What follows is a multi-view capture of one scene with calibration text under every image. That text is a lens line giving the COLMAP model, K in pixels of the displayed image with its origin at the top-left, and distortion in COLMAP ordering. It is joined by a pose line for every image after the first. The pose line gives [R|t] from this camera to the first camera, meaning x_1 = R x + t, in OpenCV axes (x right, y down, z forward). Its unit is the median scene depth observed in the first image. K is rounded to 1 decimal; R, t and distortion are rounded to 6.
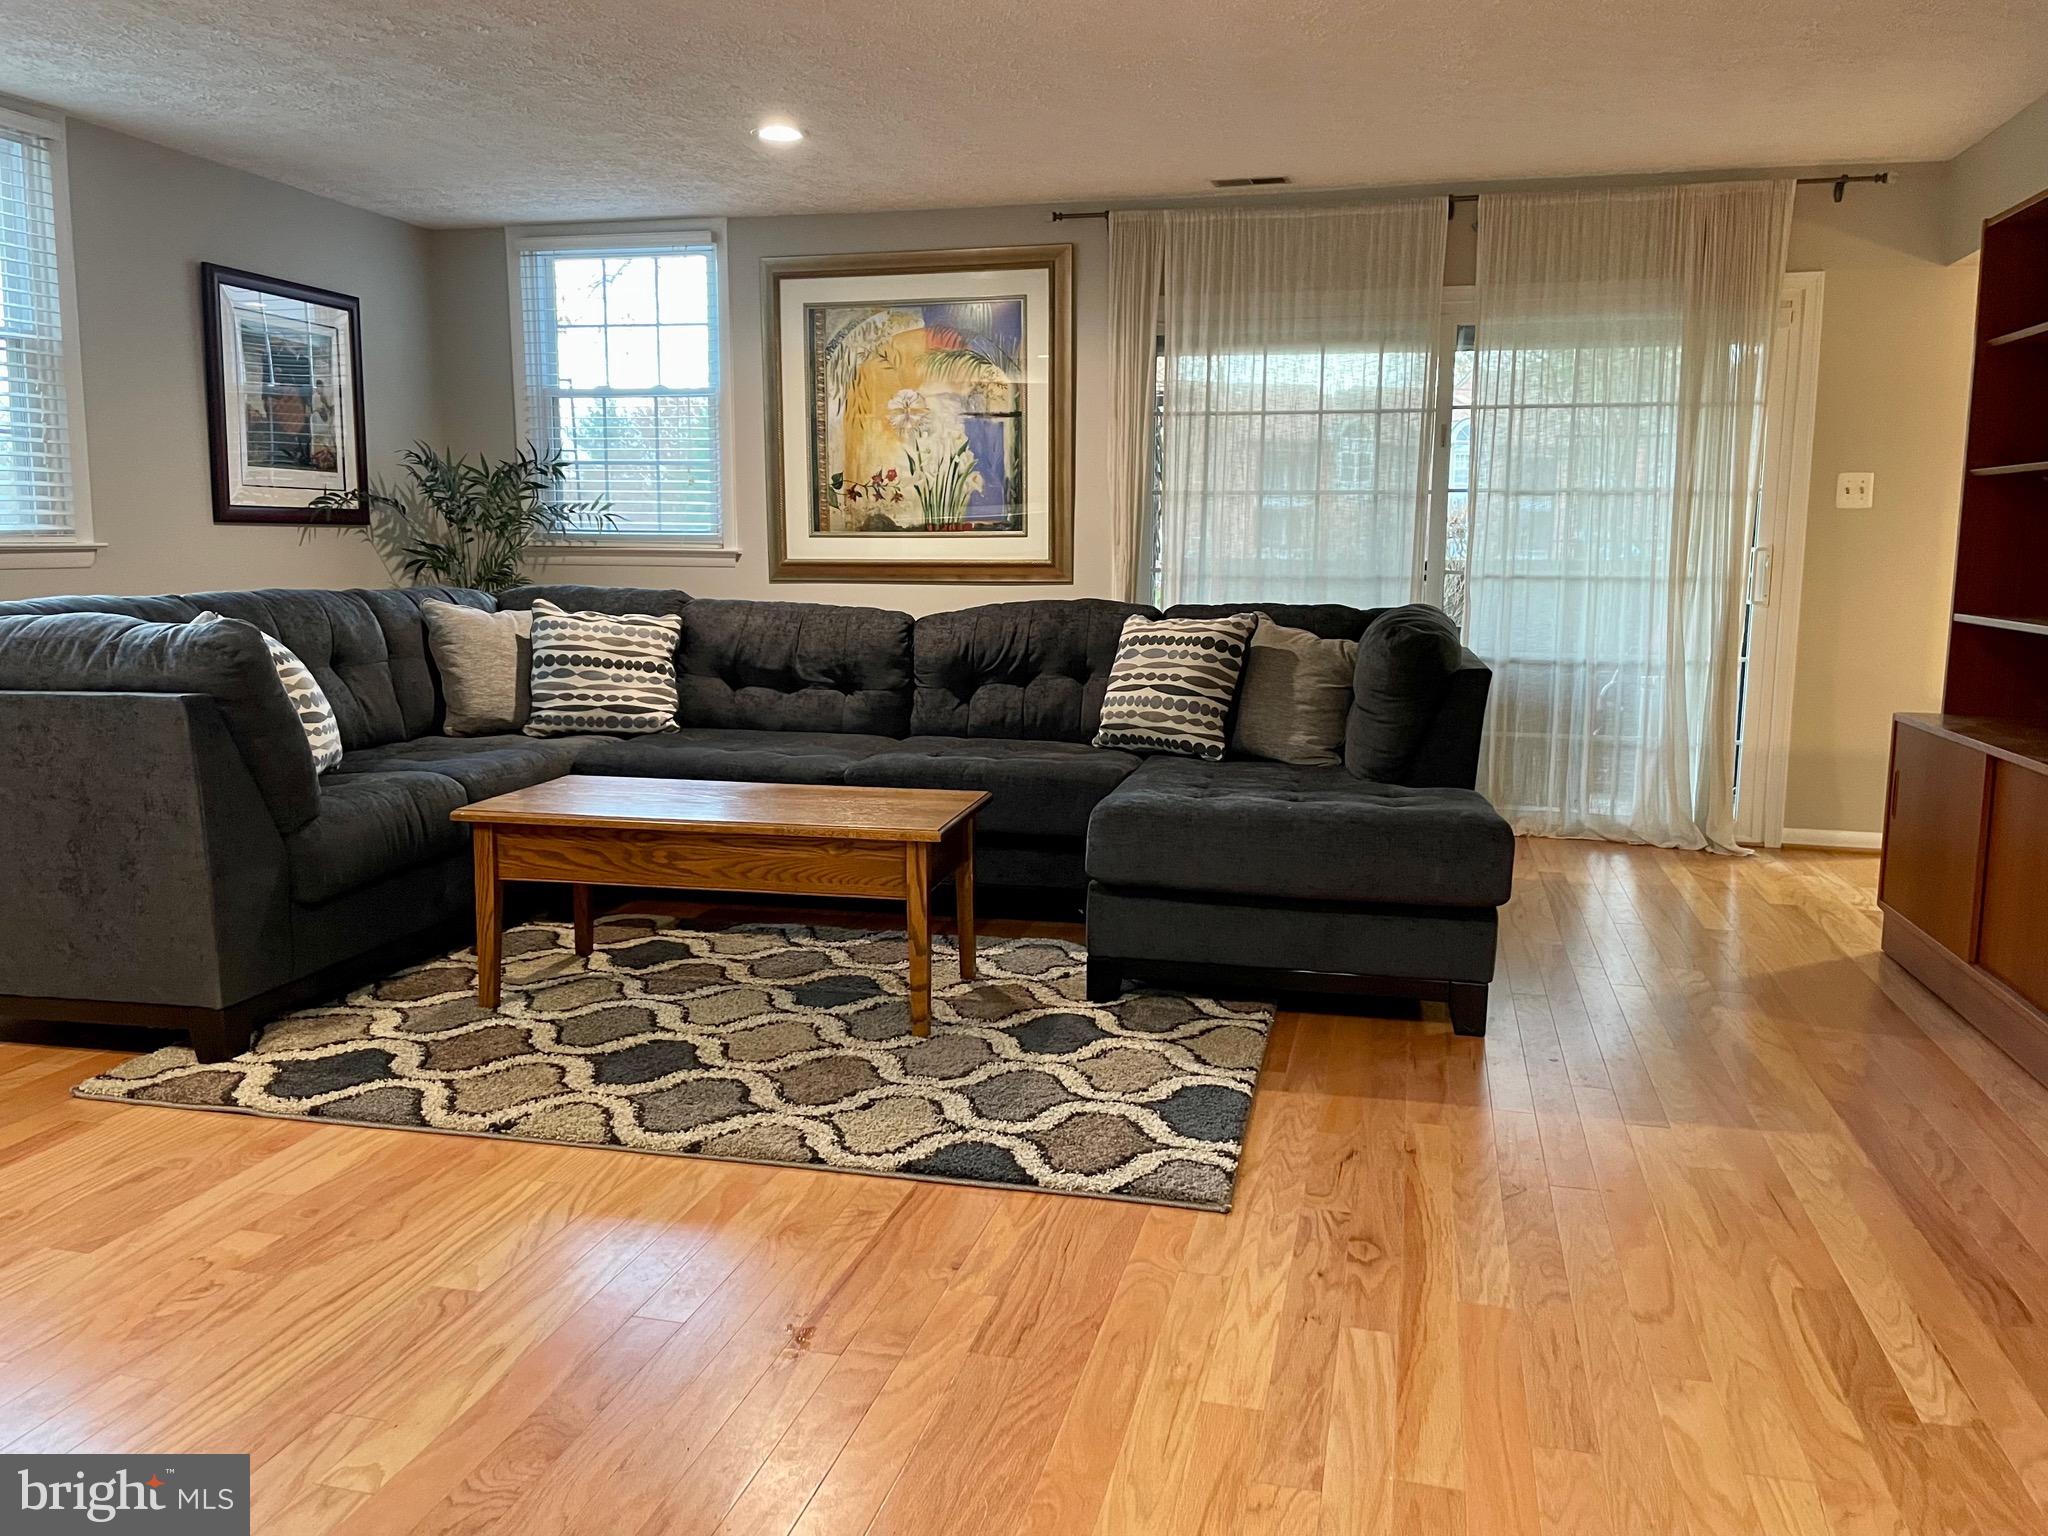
lens RADIAL K [[1543.0, 0, 1023.0], [0, 1543.0, 756.6], [0, 0, 1]] dist [0.105713, -0.158517]
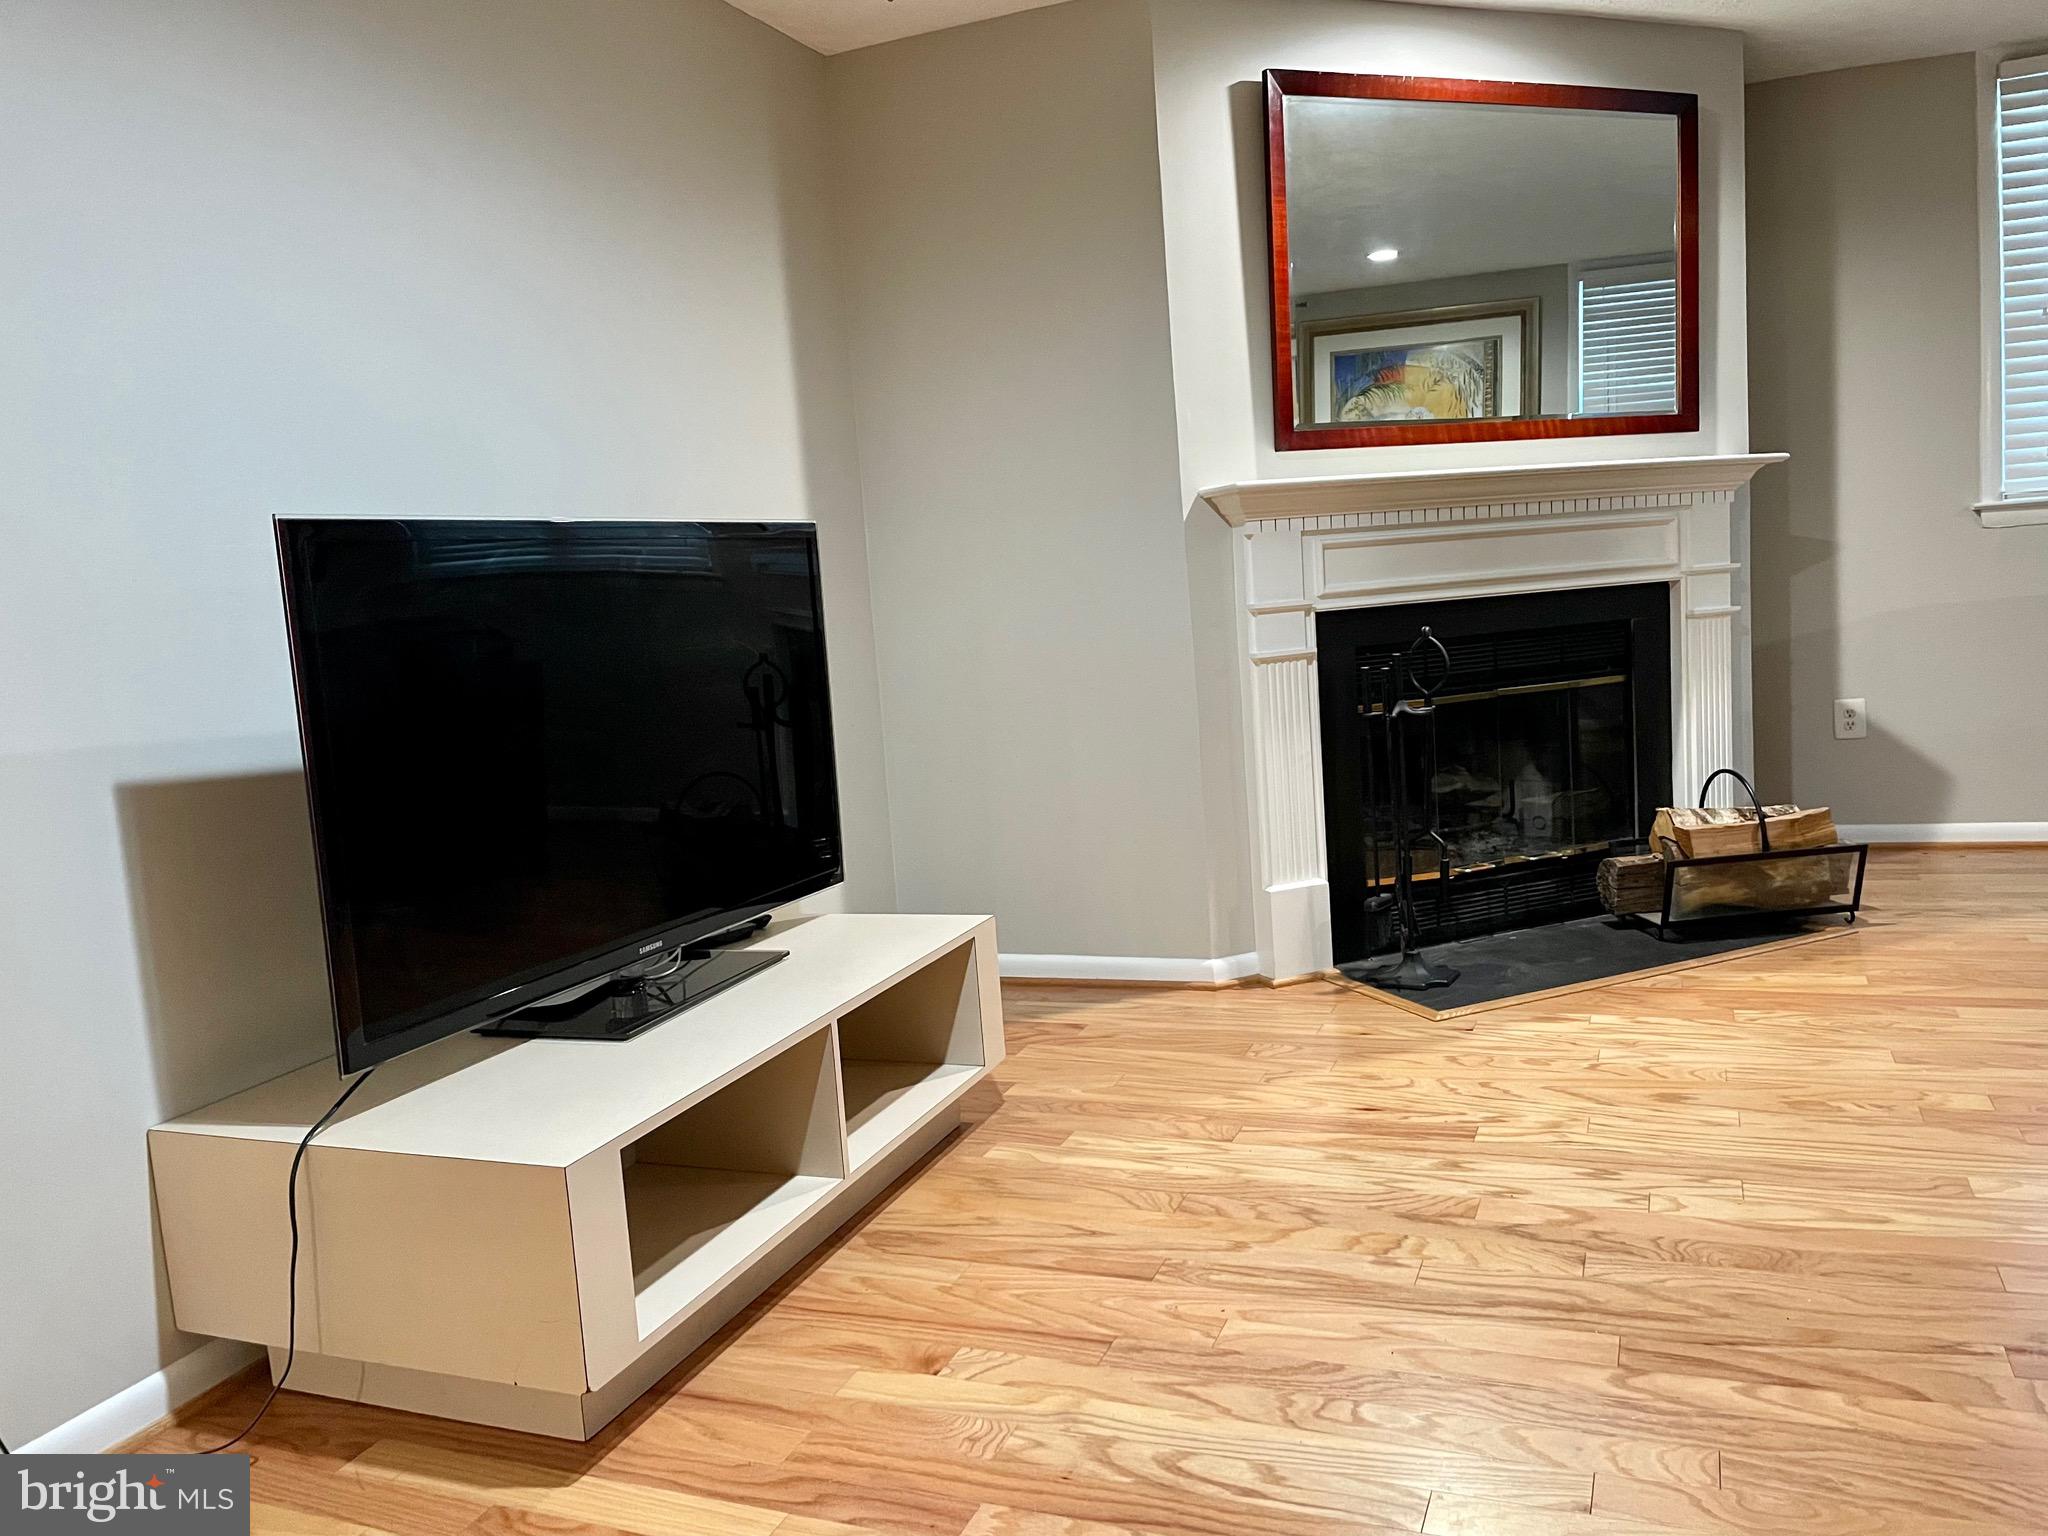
lens RADIAL K [[1543.0, 0, 1023.0], [0, 1543.0, 756.6], [0, 0, 1]] dist [0.105713, -0.158517]
pose [[-0.152803, 0.117431, -0.981255, 0.433329], [-0.060349, 0.989953, 0.127870, -0.026587], [0.986412, 0.078756, -0.144181, 0.289463]]
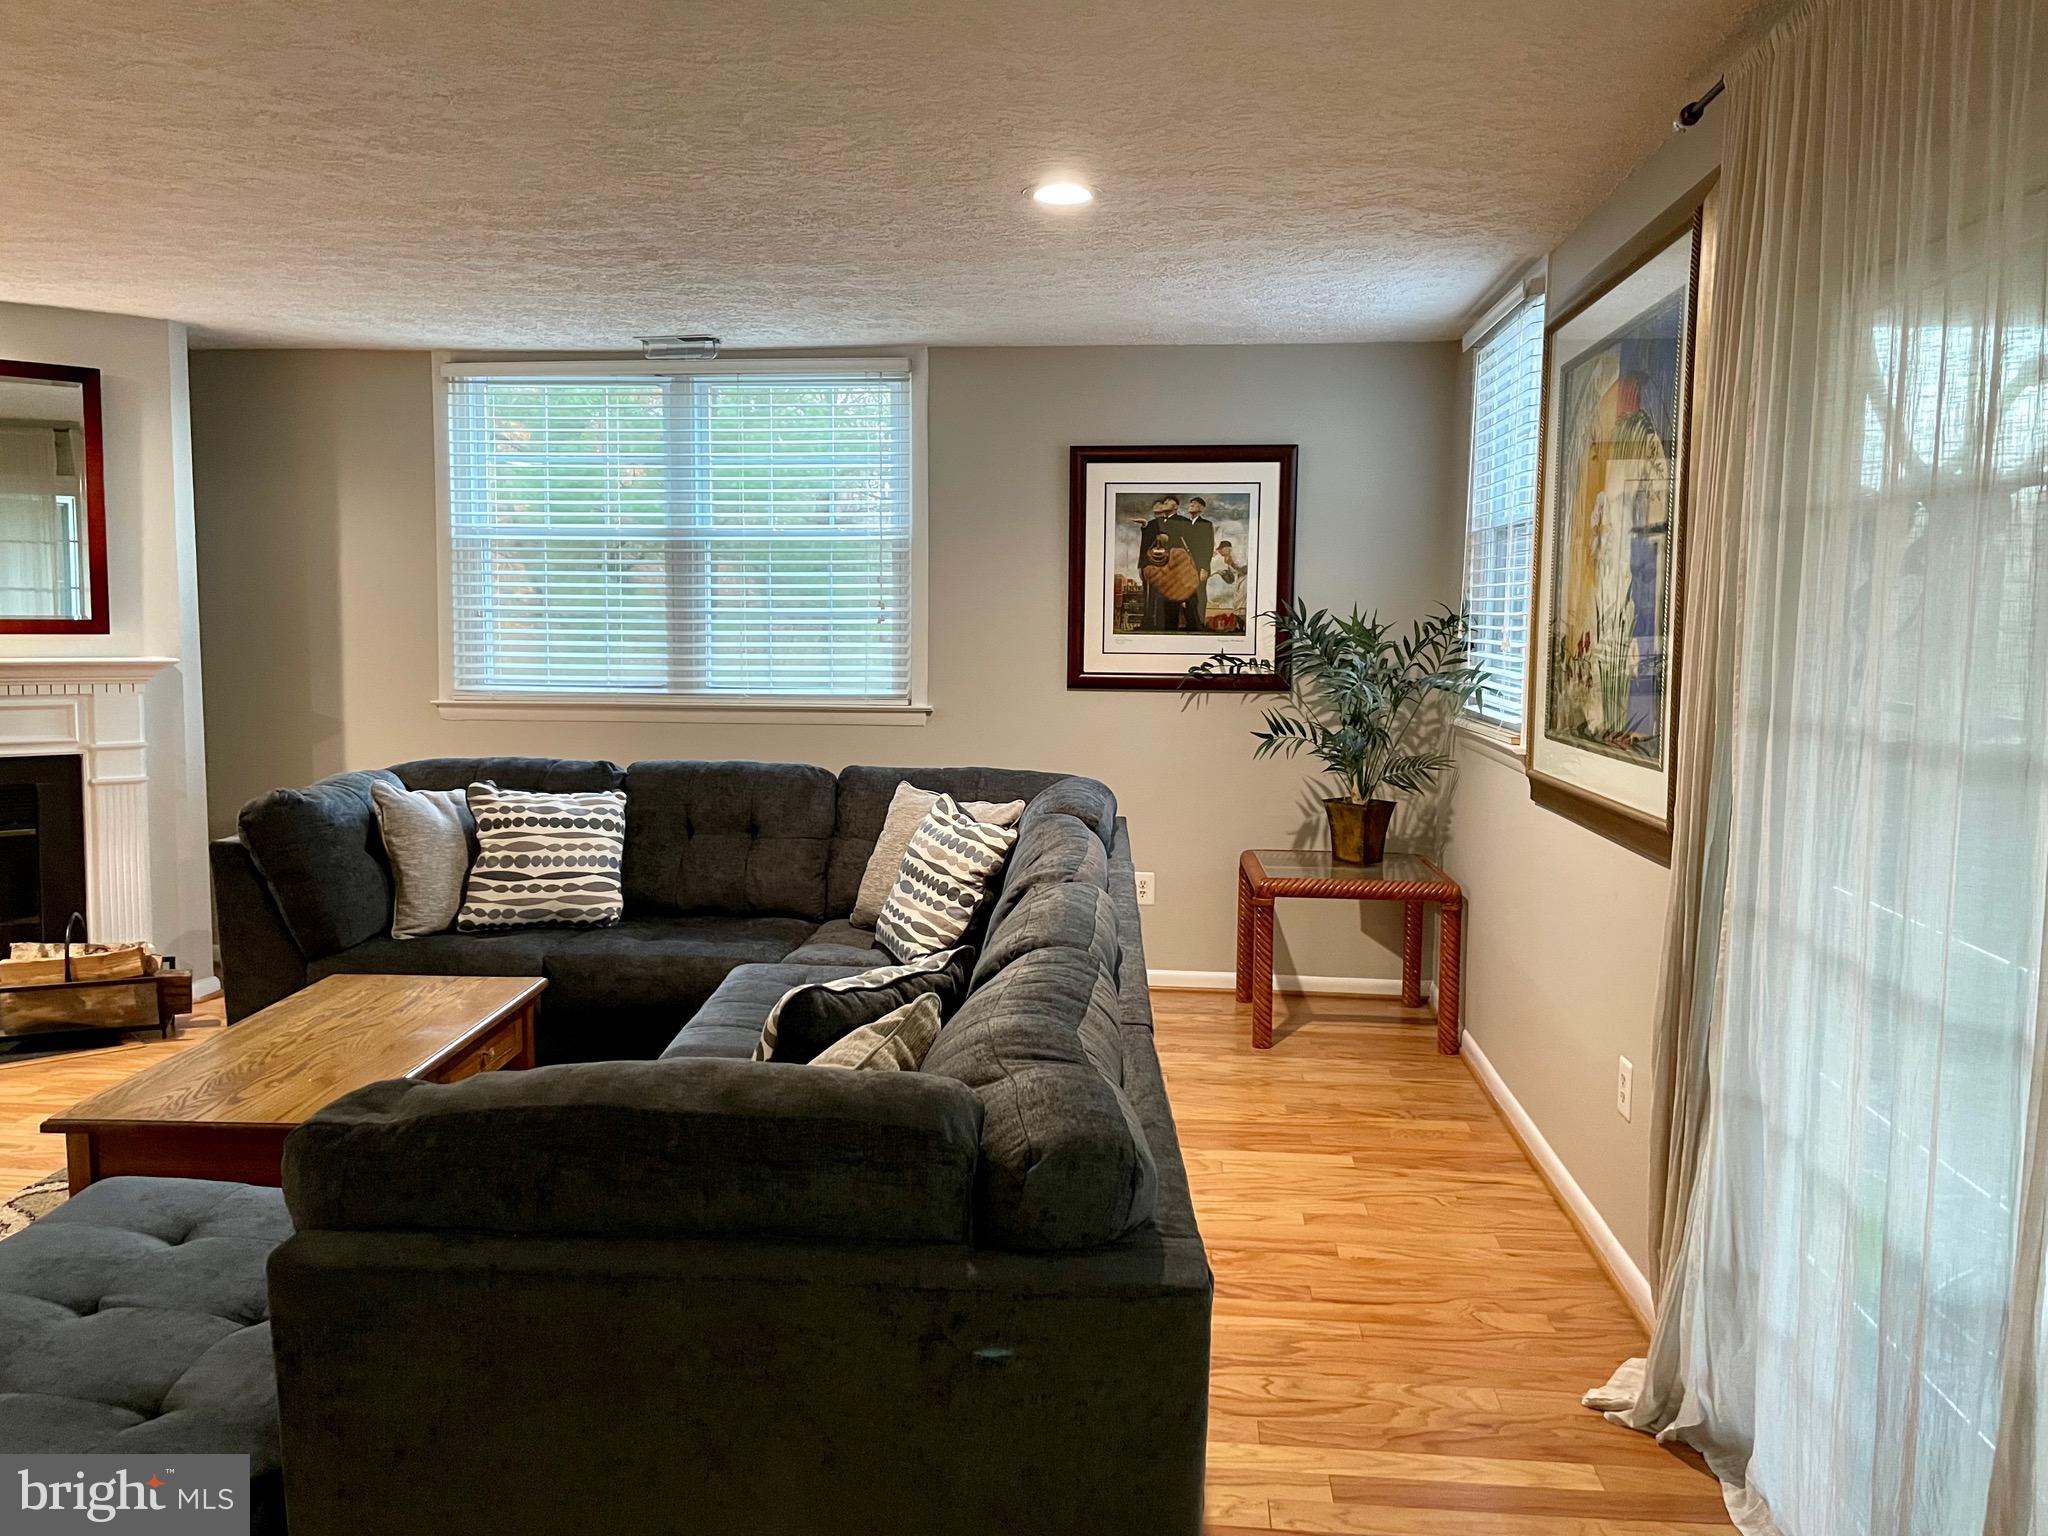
lens RADIAL K [[1543.0, 0, 1023.0], [0, 1543.0, 756.6], [0, 0, 1]] dist [0.105713, -0.158517]
pose [[0.151377, 0.087459, -0.984599, 0.718897], [-0.143631, 0.987453, 0.065630, -0.236603], [0.977985, 0.131484, 0.162040, 1.137079]]
